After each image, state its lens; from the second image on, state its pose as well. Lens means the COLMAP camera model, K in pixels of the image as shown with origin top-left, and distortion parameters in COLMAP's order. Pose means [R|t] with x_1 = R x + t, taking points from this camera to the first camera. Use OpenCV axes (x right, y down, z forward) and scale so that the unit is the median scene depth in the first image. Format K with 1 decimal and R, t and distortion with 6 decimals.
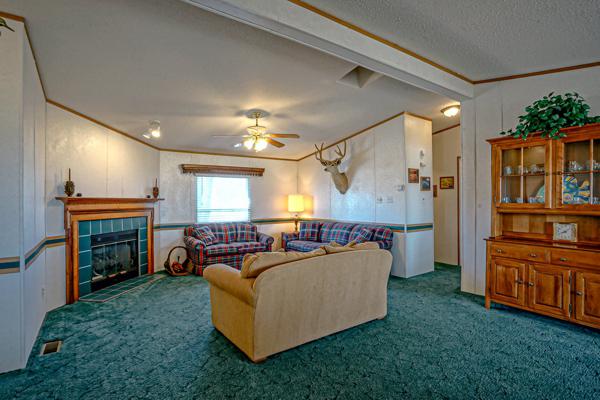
lens RADIAL K [[308.9, 0, 298.1], [0, 308.9, 200.8], [0, 0, 1]] dist [-0.015718, 0.003337]
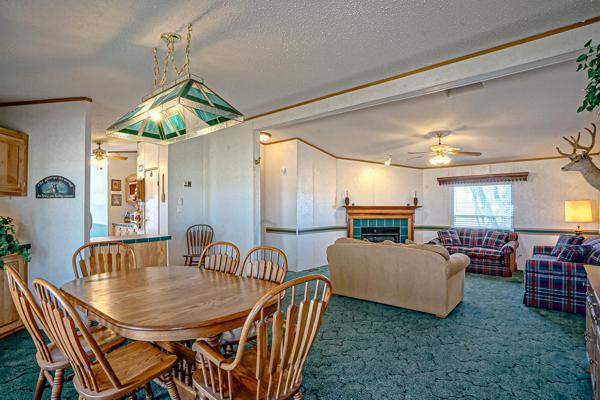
lens RADIAL K [[308.9, 0, 281.3], [0, 308.9, 208.9], [0, 0, 1]] dist [-0.015718, 0.003337]
pose [[0.208857, 0.002596, -0.977943, 0.755793], [-0.000117, 0.999997, 0.002630, 0.001634], [0.977946, -0.000435, 0.208857, 0.147848]]
